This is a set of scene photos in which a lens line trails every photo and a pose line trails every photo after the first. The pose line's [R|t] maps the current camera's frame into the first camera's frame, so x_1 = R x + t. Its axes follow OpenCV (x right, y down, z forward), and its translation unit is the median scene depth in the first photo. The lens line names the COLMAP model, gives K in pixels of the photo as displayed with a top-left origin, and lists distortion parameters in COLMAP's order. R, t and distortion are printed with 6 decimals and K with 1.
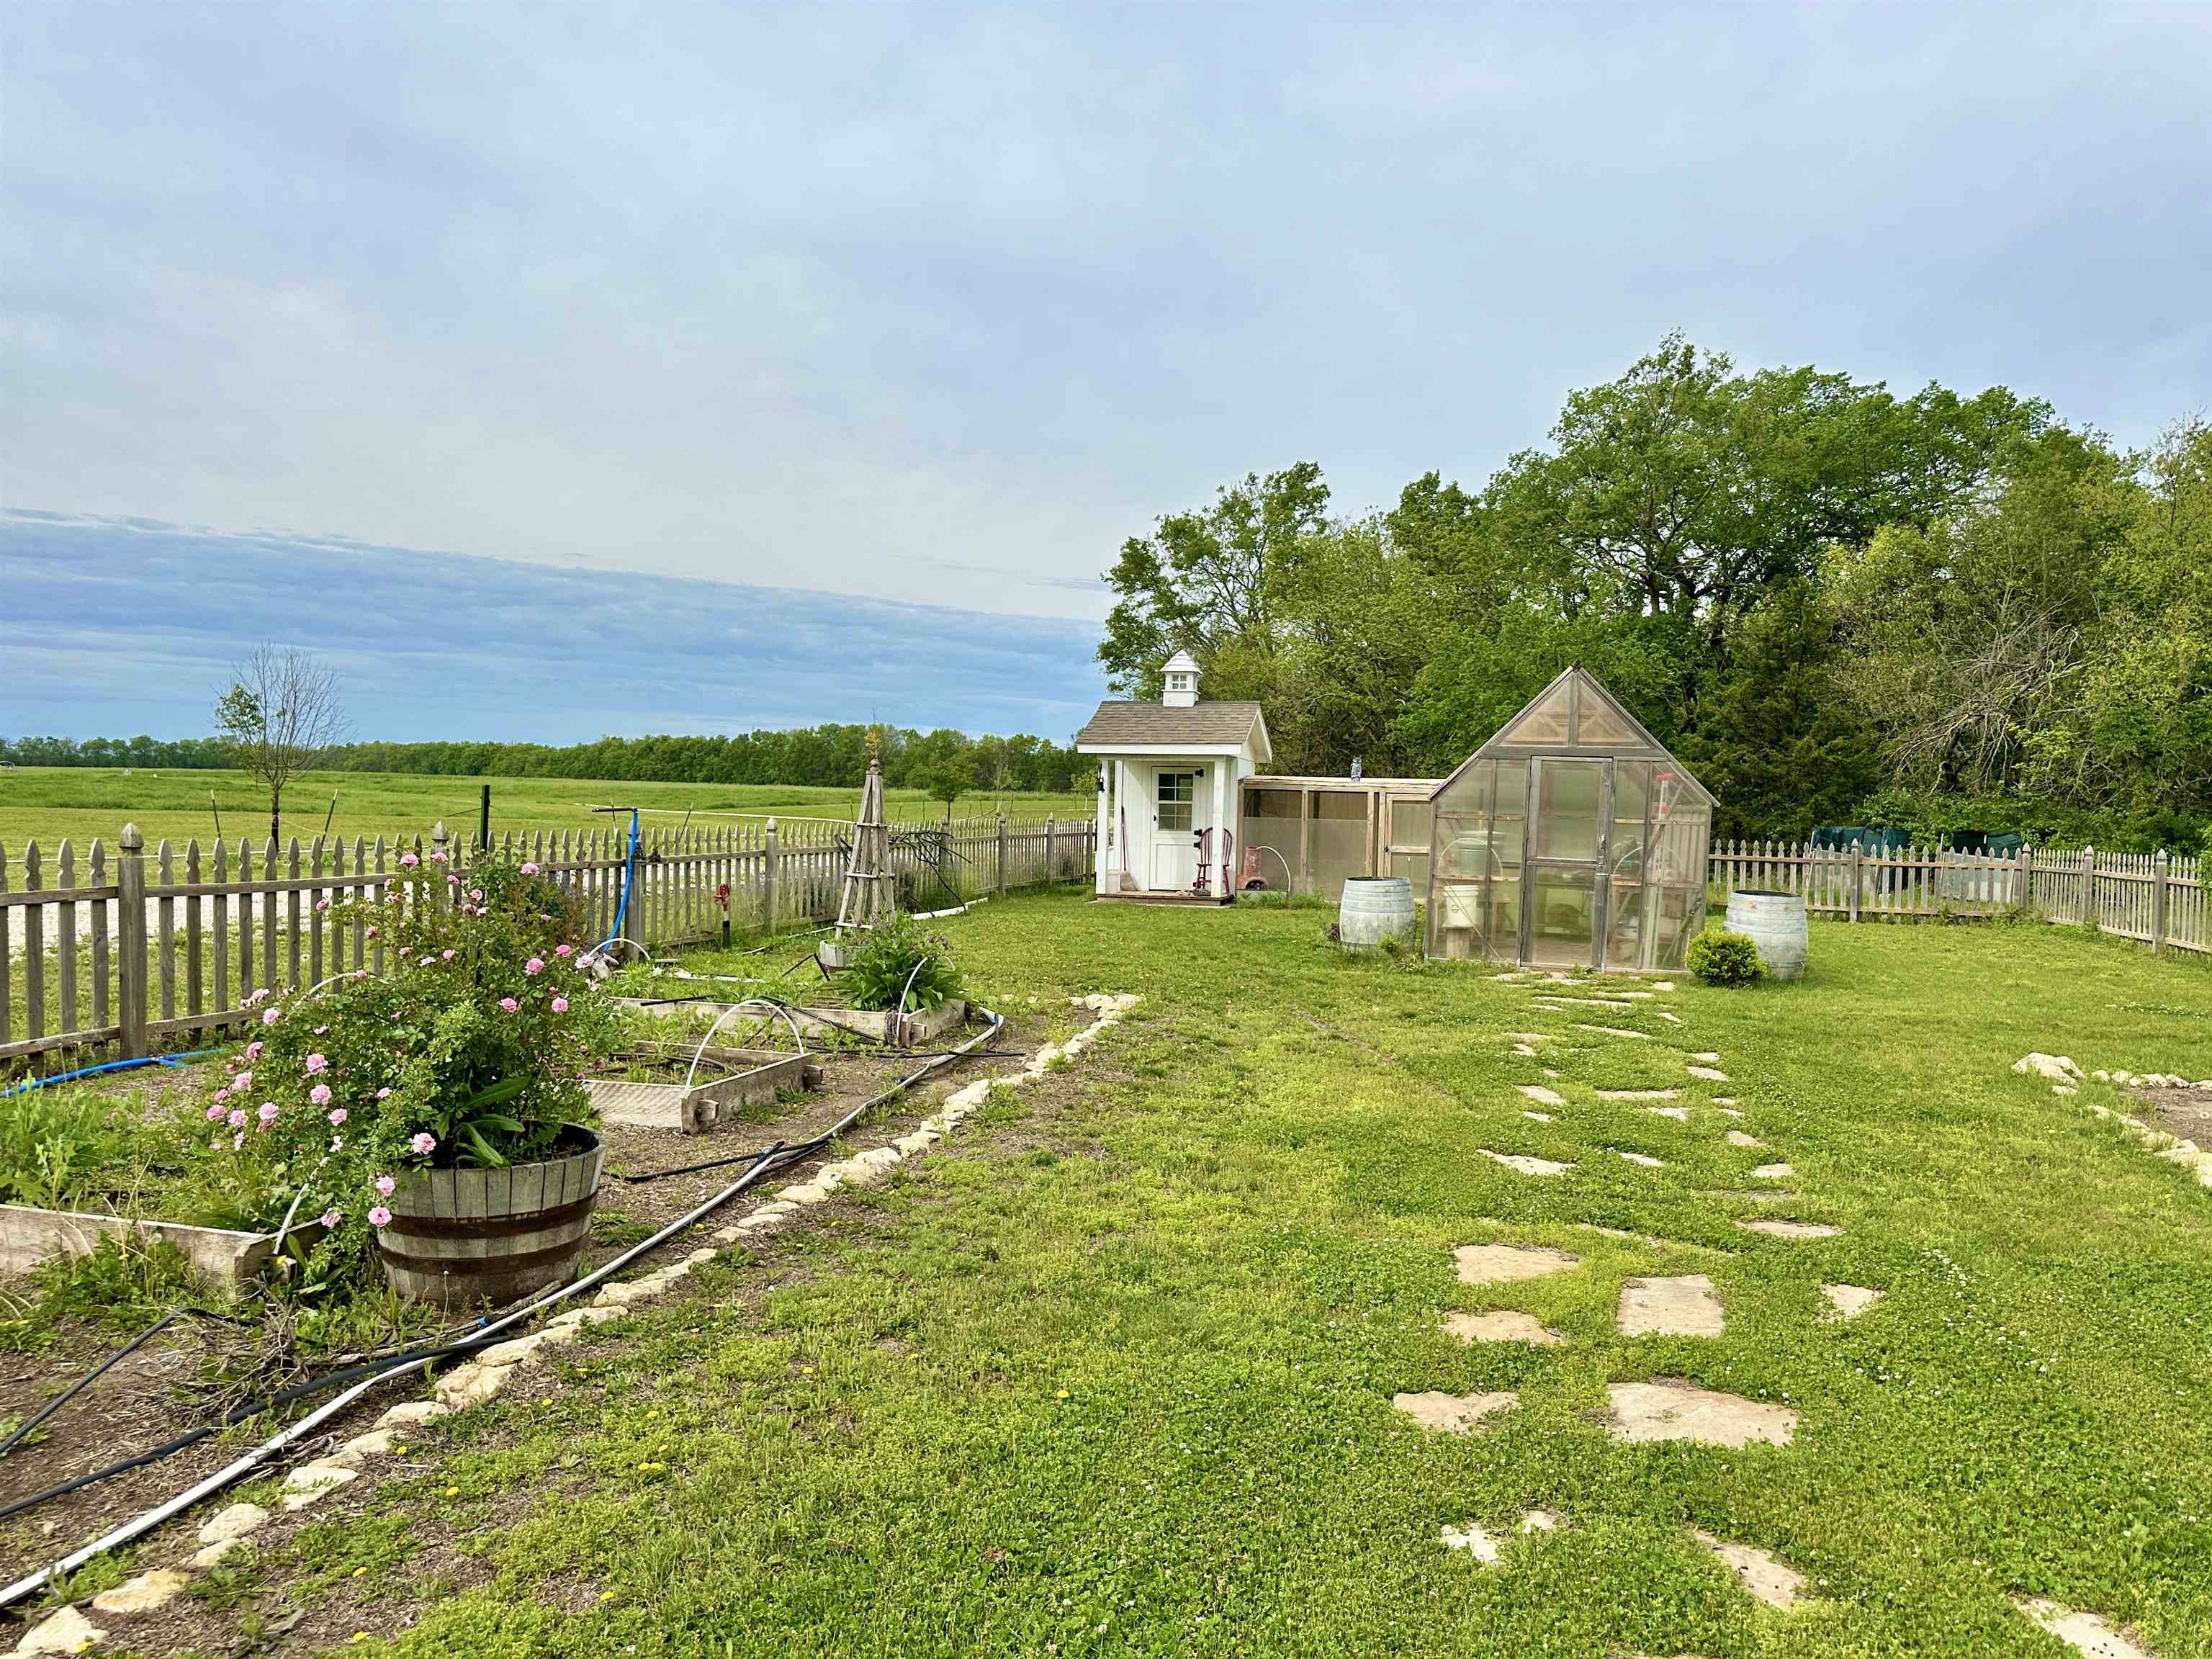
lens RADIAL K [[1545.9, 0, 1096.1], [0, 1545.9, 835.5], [0, 0, 1]] dist [0.010779, -0.019864]
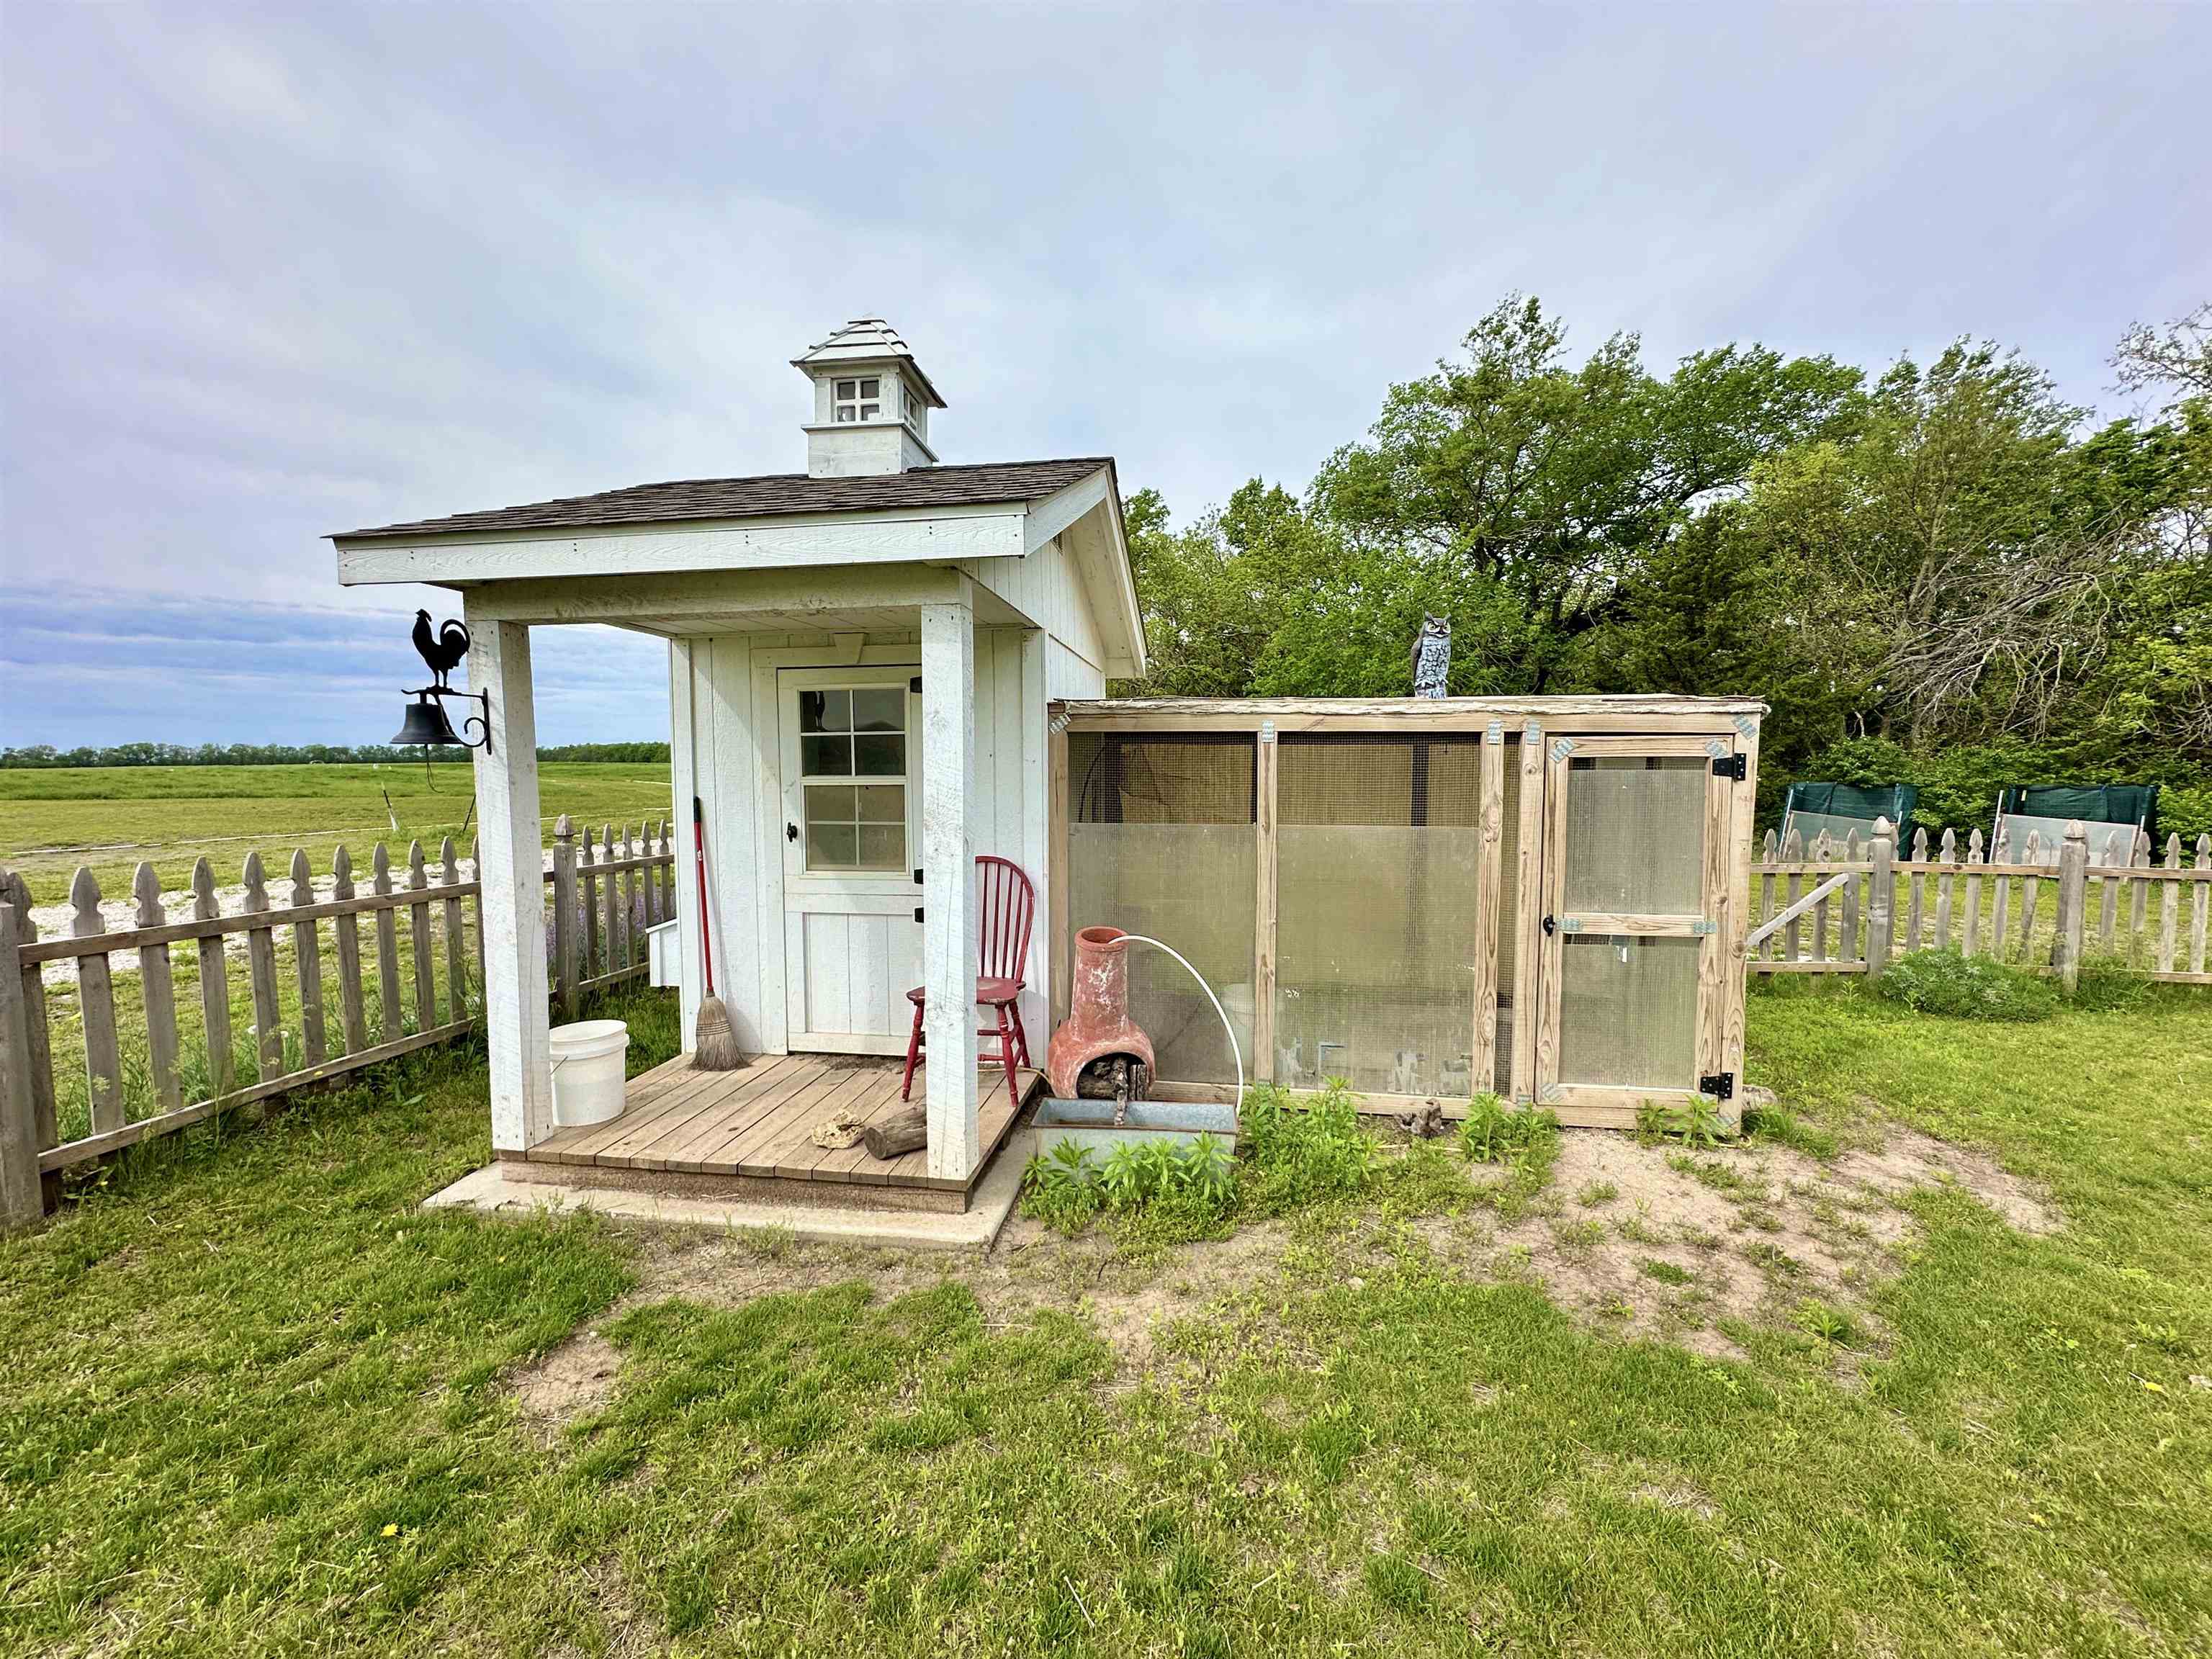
lens RADIAL K [[883.5, 0, 1115.1], [0, 883.5, 841.6], [0, 0, 1]] dist [-0.000110, -0.000067]
pose [[0.994613, -0.031925, 0.098614, 0.037054], [0.025885, 0.997744, 0.061941, -0.008100], [-0.100370, -0.059055, 0.993196, 0.349569]]
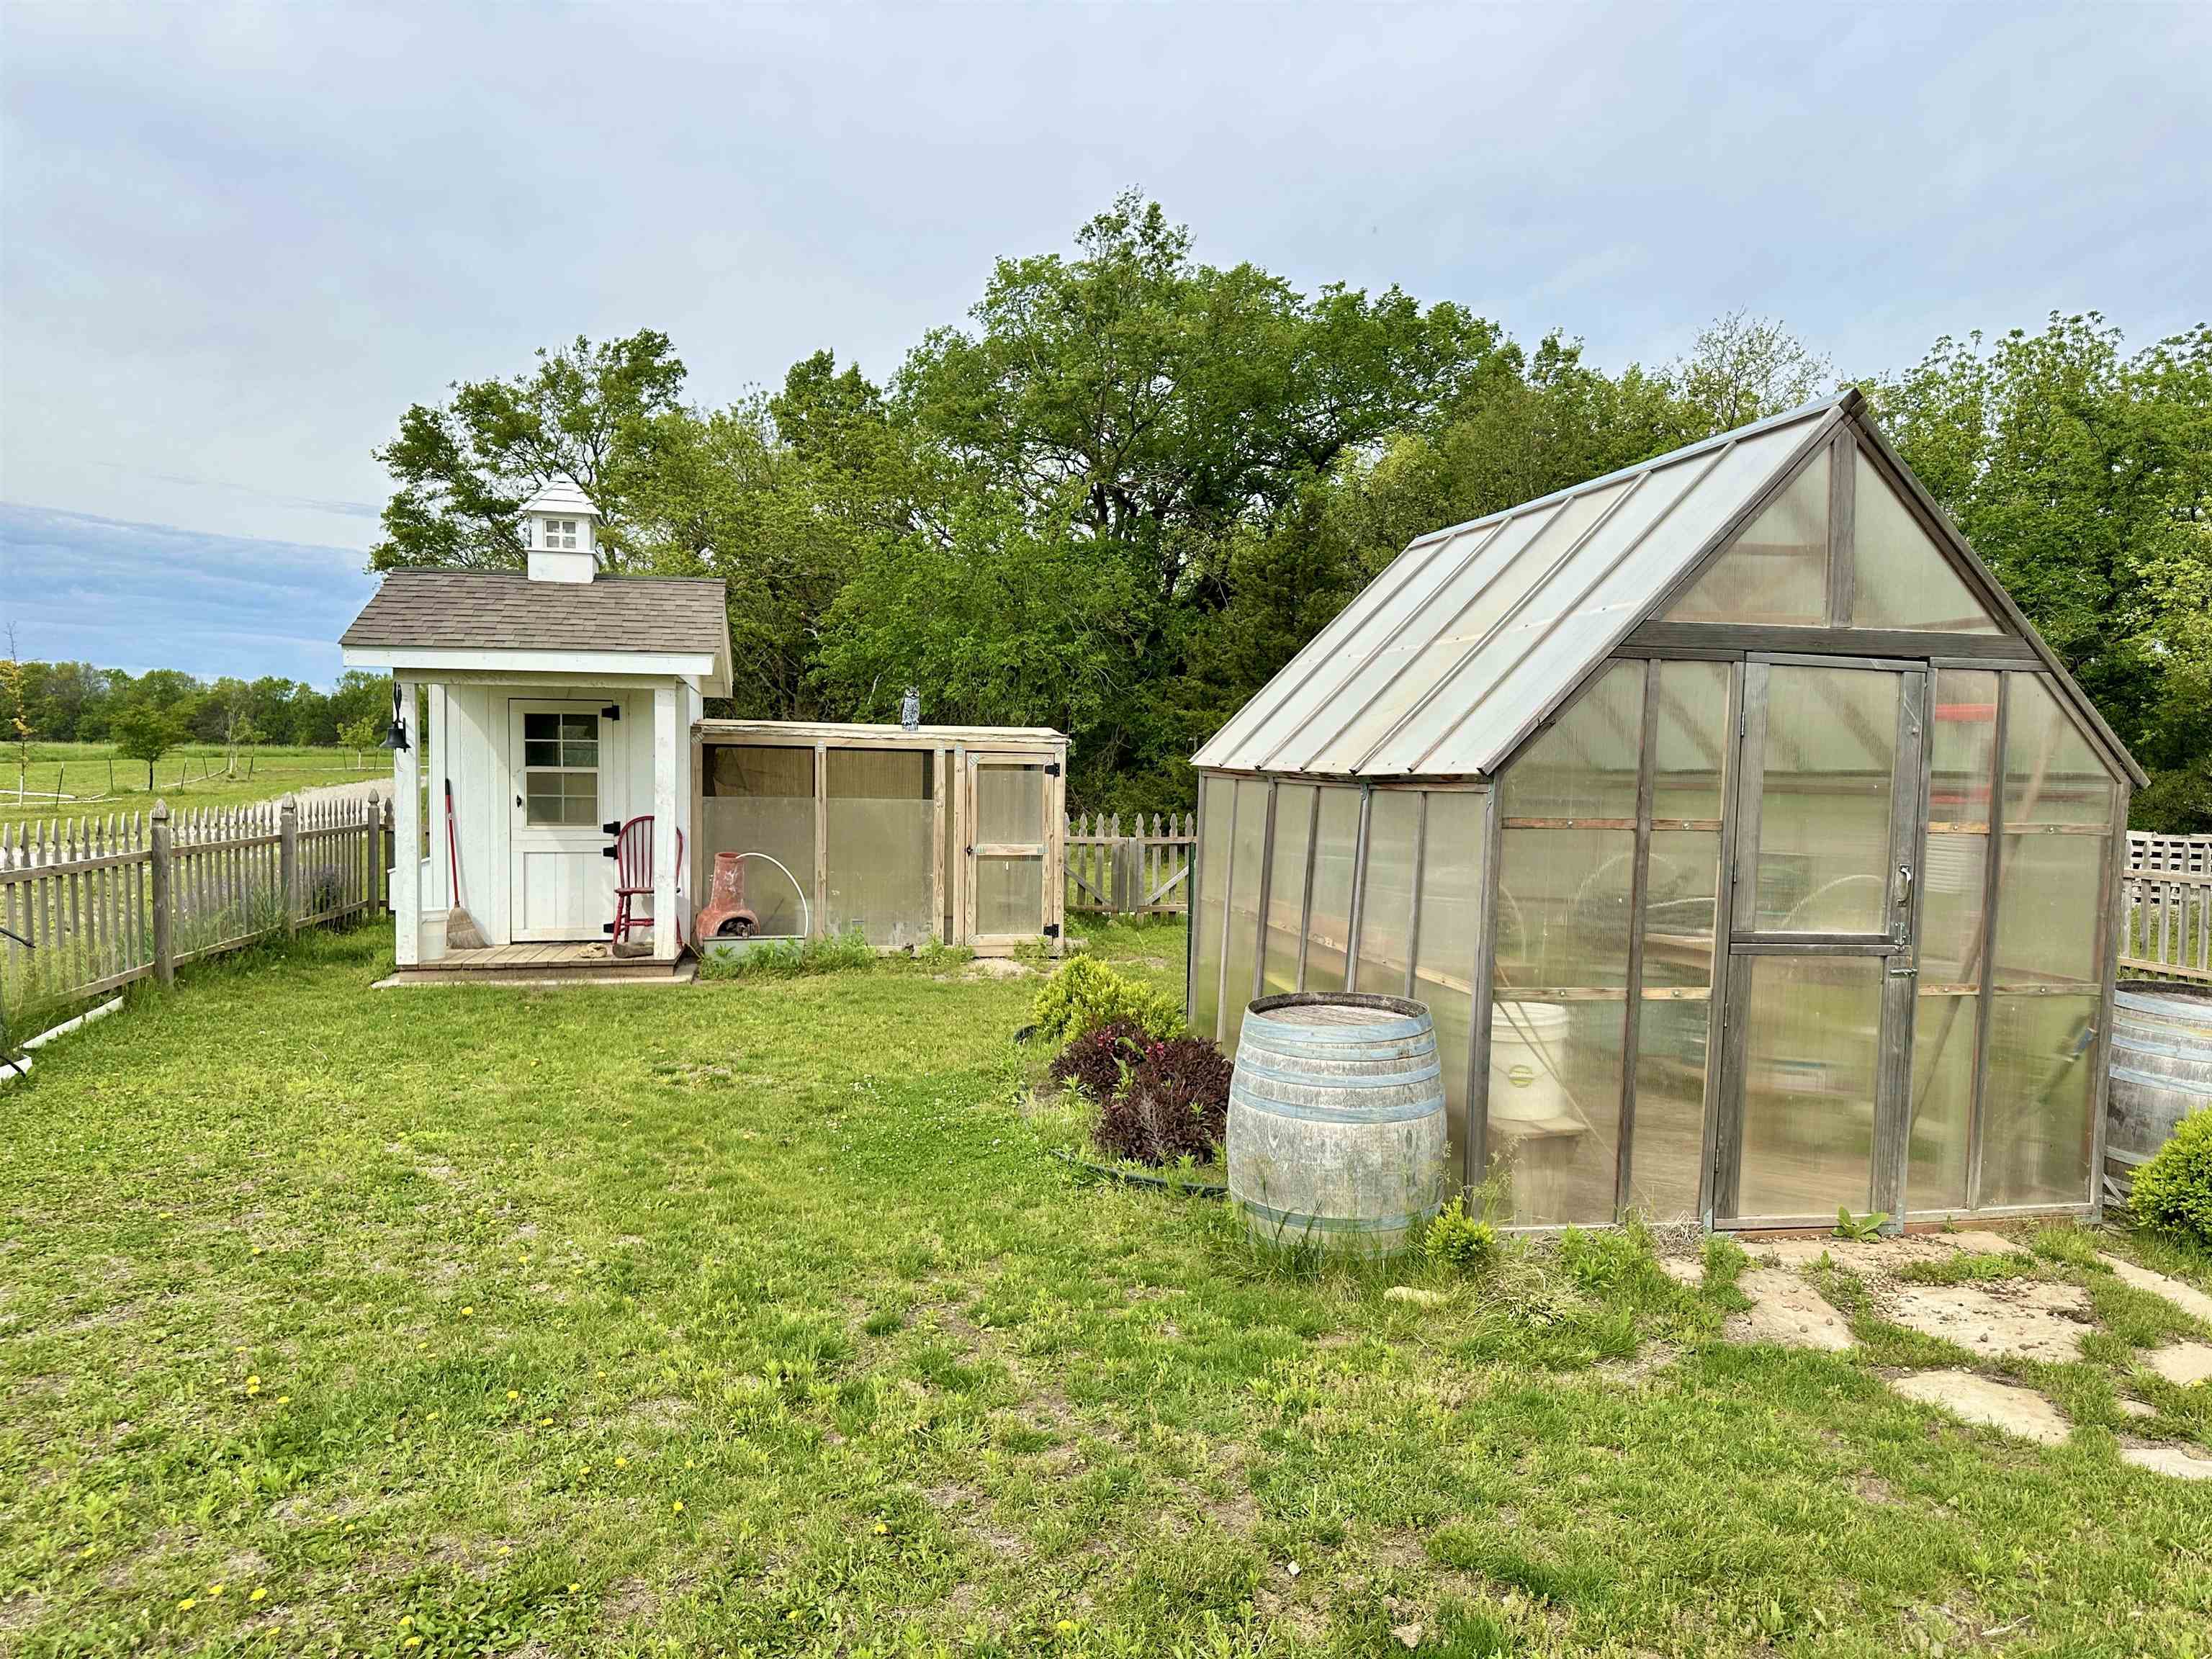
lens RADIAL K [[1545.9, 0, 1149.2], [0, 1545.9, 863.0], [0, 0, 1]] dist [0.010779, -0.019864]
pose [[0.894161, -0.035986, 0.446297, -0.001909], [0.014480, 0.998568, 0.051505, -0.006109], [-0.447511, -0.039591, 0.893401, 0.195008]]
